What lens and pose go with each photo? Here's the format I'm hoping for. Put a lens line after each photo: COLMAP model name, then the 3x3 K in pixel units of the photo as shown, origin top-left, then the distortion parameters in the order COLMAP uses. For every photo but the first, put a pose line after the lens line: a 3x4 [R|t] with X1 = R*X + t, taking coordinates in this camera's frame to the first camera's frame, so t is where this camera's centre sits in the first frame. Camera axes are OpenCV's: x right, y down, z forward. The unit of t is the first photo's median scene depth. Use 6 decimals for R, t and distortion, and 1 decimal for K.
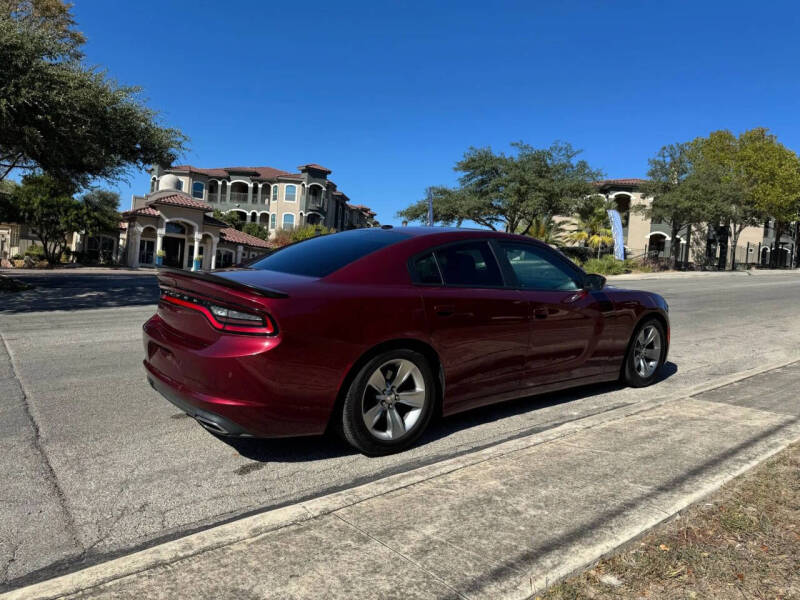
lens RADIAL K [[556.2, 0, 411.9], [0, 556.2, 317.6], [0, 0, 1]] dist [0.027659, -0.040099]
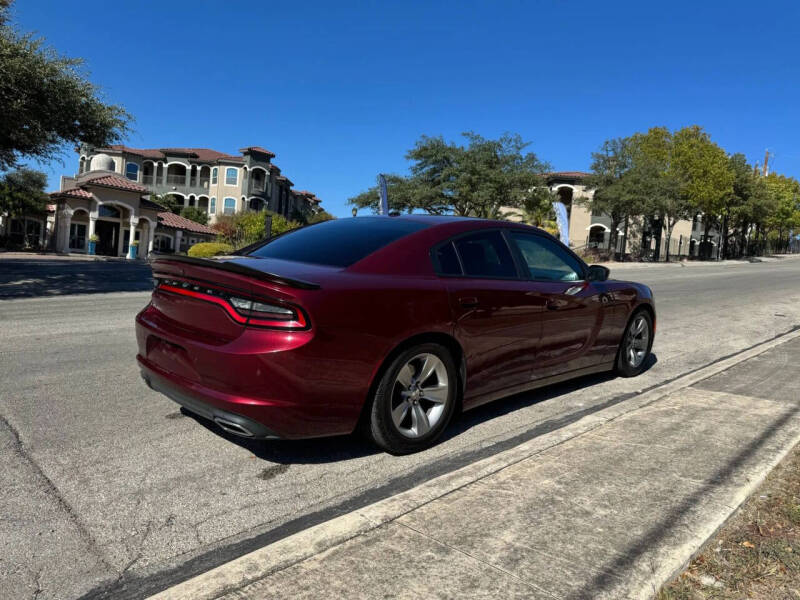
lens RADIAL K [[556.2, 0, 413.9], [0, 556.2, 315.0], [0, 0, 1]] dist [0.027659, -0.040099]
pose [[0.994206, -0.000758, 0.107484, -0.017679], [-0.000985, 0.999869, 0.016162, -0.000791], [-0.107482, -0.016174, 0.994075, 0.006192]]
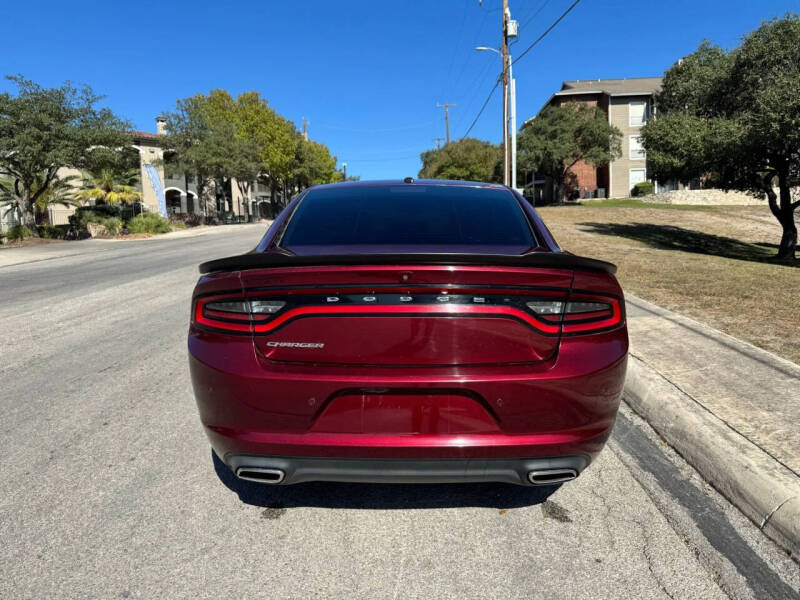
lens RADIAL K [[556.2, 0, 395.3], [0, 556.2, 305.3], [0, 0, 1]] dist [0.027659, -0.040099]
pose [[0.655332, -0.165938, 0.736889, -0.104173], [0.125054, 0.985943, 0.110808, -0.012012], [-0.744917, 0.019535, 0.666871, 0.075665]]
